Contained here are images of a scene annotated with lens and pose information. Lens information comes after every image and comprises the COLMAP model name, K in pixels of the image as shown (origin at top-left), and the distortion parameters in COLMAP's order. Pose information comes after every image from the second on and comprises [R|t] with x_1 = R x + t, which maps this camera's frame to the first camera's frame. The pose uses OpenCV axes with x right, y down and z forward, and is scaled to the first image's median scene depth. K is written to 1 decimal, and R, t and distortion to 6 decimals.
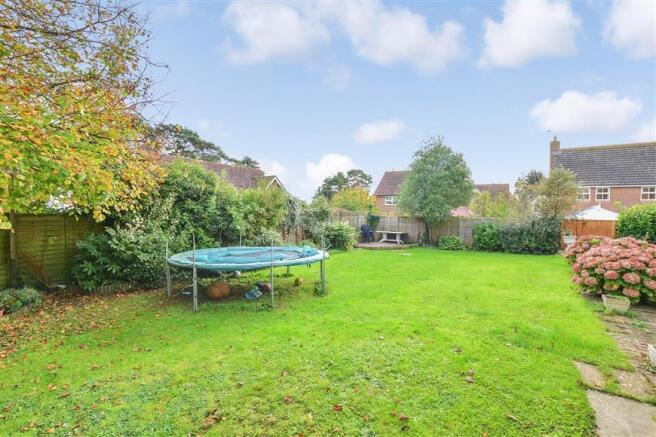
lens RADIAL K [[300.8, 0, 328.0], [0, 300.8, 218.5], [0, 0, 1]] dist [0.000456, -0.000023]
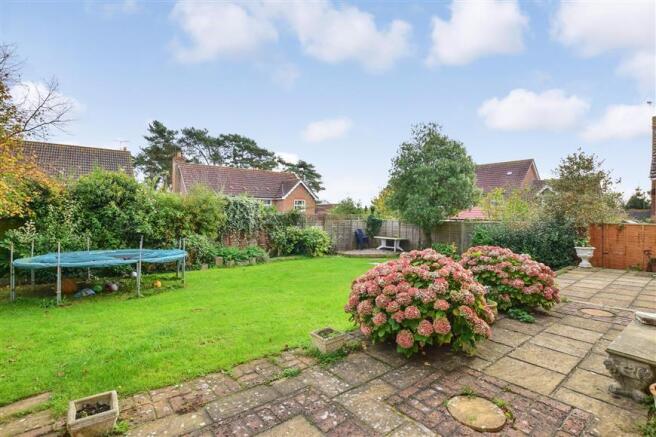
lens RADIAL K [[315.3, 0, 328.0], [0, 315.3, 218.5], [0, 0, 1]] dist [0.000134, 0.000070]
pose [[0.957920, -0.003546, -0.287015, 0.300571], [-0.000045, 0.999922, -0.012501, -0.000371], [0.287037, 0.011988, 0.957845, 0.065027]]
